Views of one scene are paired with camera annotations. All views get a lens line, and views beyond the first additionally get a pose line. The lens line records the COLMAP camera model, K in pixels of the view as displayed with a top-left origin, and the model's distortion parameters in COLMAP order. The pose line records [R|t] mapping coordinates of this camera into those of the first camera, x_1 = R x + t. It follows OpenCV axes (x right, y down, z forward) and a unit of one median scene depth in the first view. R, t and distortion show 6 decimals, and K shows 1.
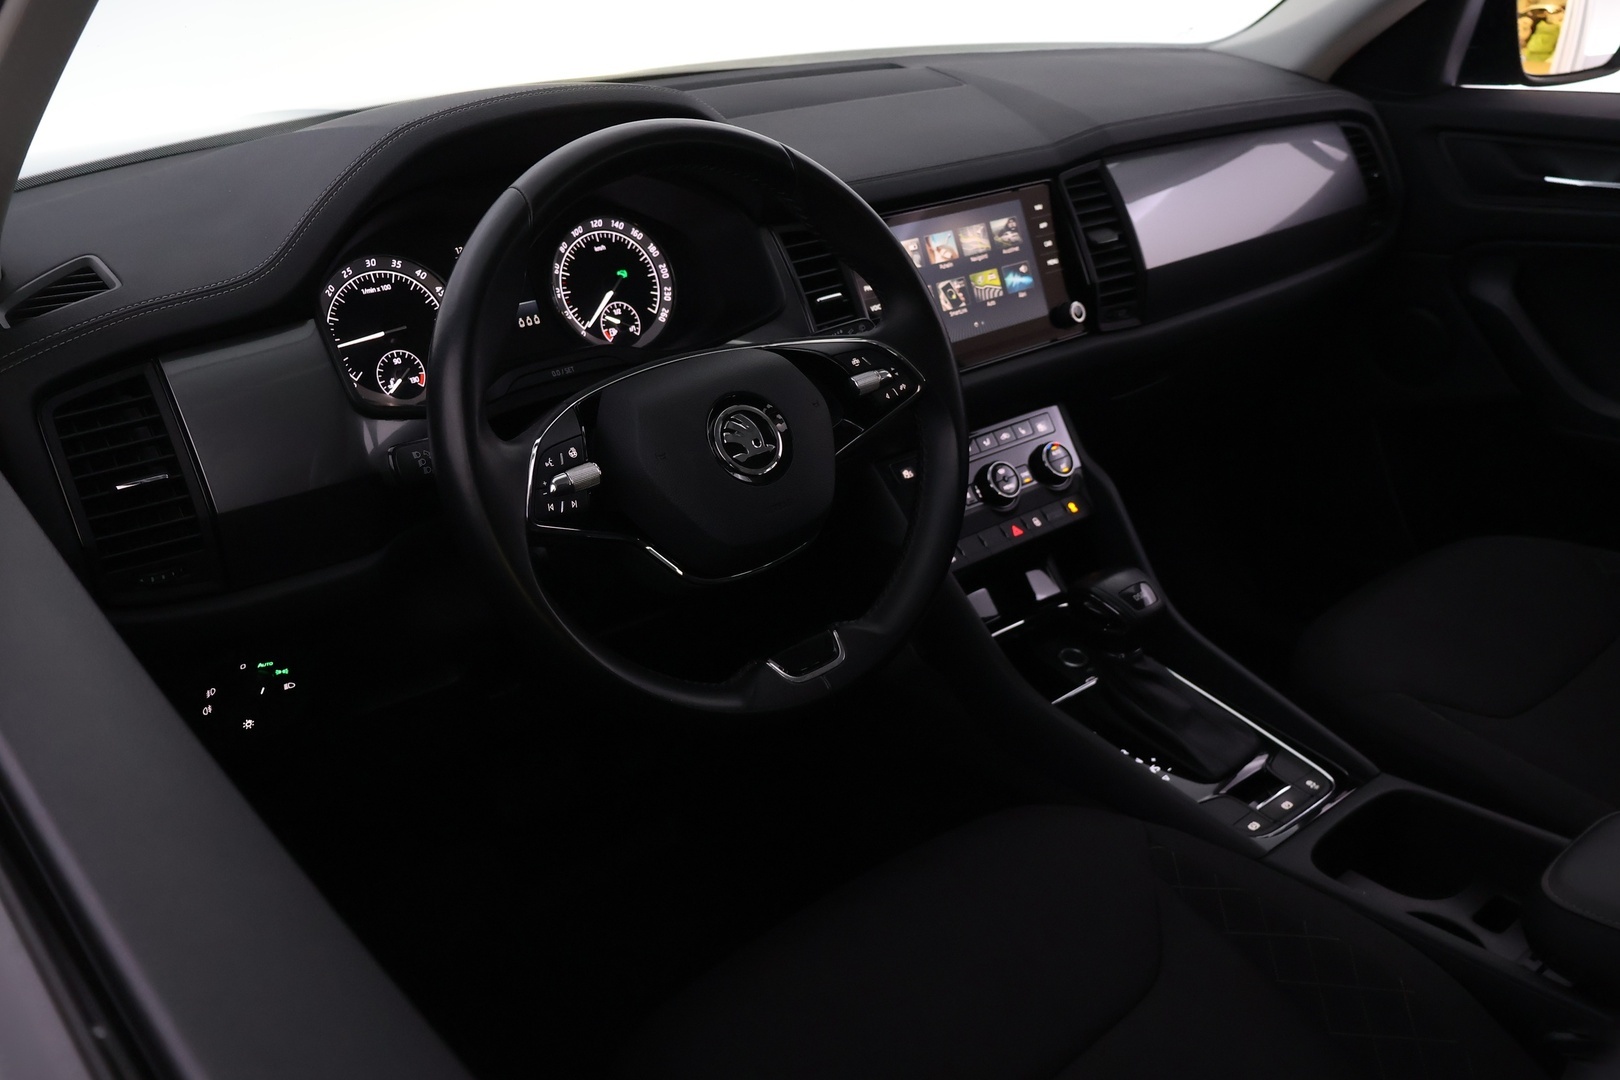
lens RADIAL K [[1308.9, 0, 804.9], [0, 1308.9, 543.1], [0, 0, 1]] dist [0.002794, 0.000768]
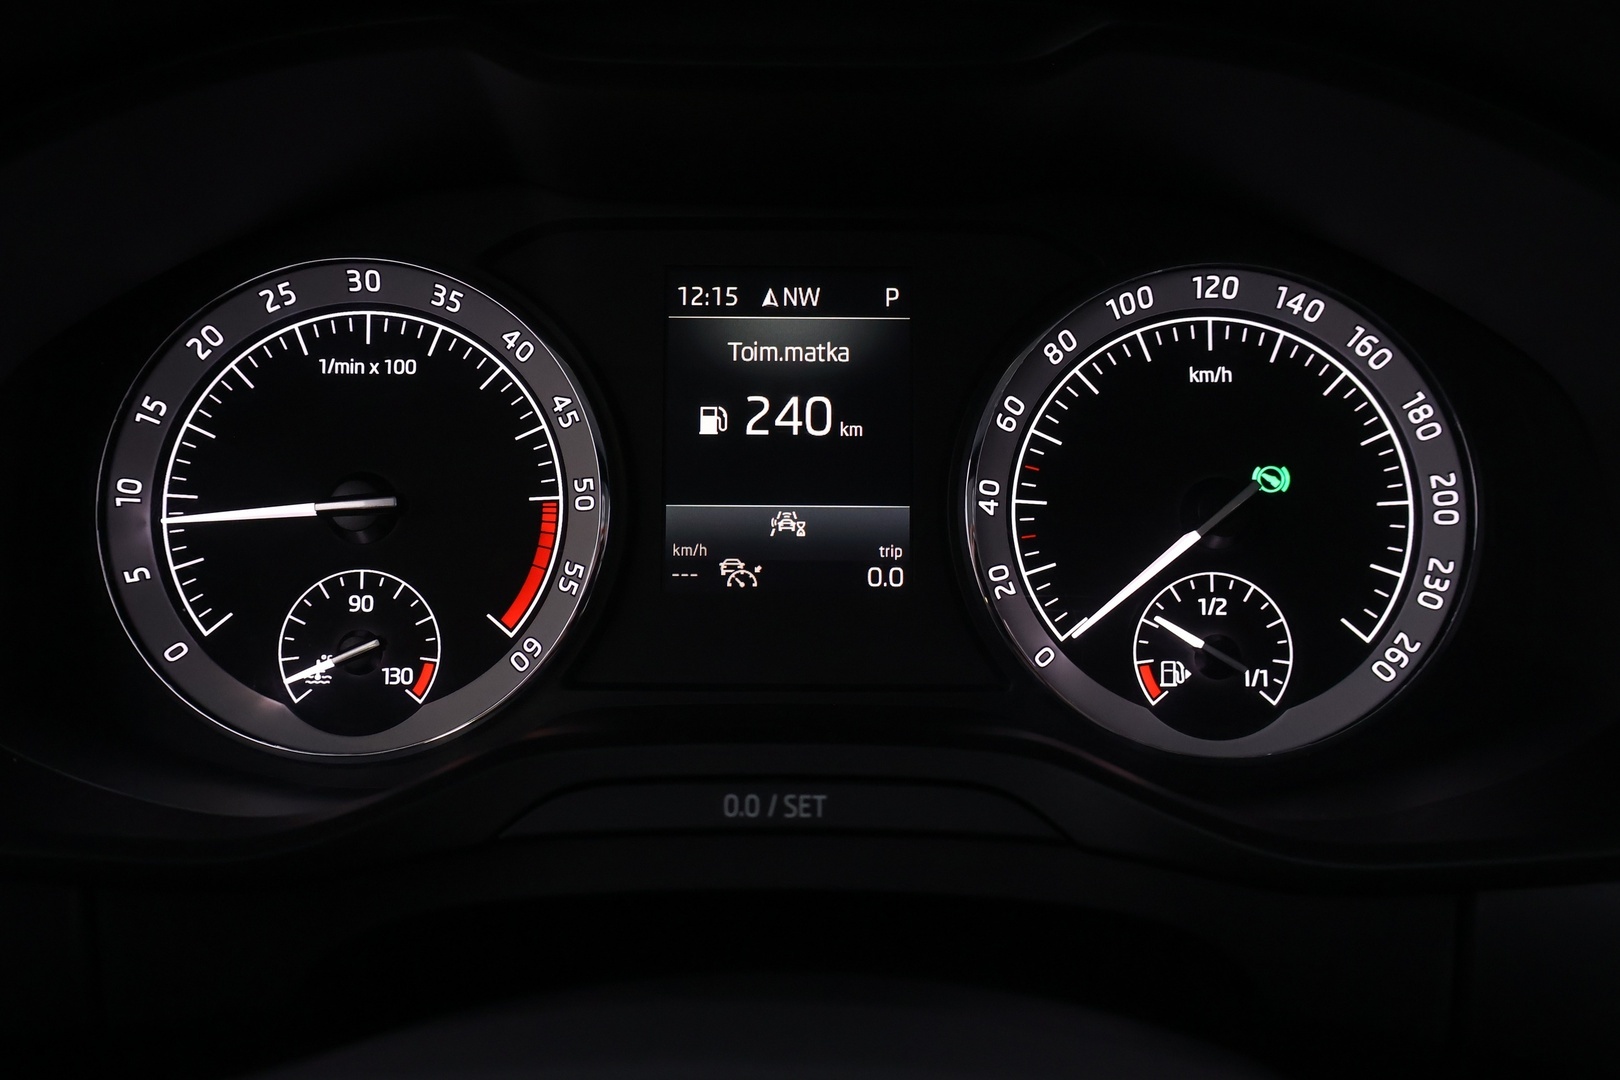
lens RADIAL K [[1608.9, 0, 808.4], [0, 1608.9, 537.4], [0, 0, 1]] dist [0.008385, 0.000000]
pose [[0.768679, 0.215808, -0.602129, -0.008747], [-0.295453, 0.954716, -0.034999, -0.156165], [0.567309, 0.204804, 0.797631, 0.690492]]
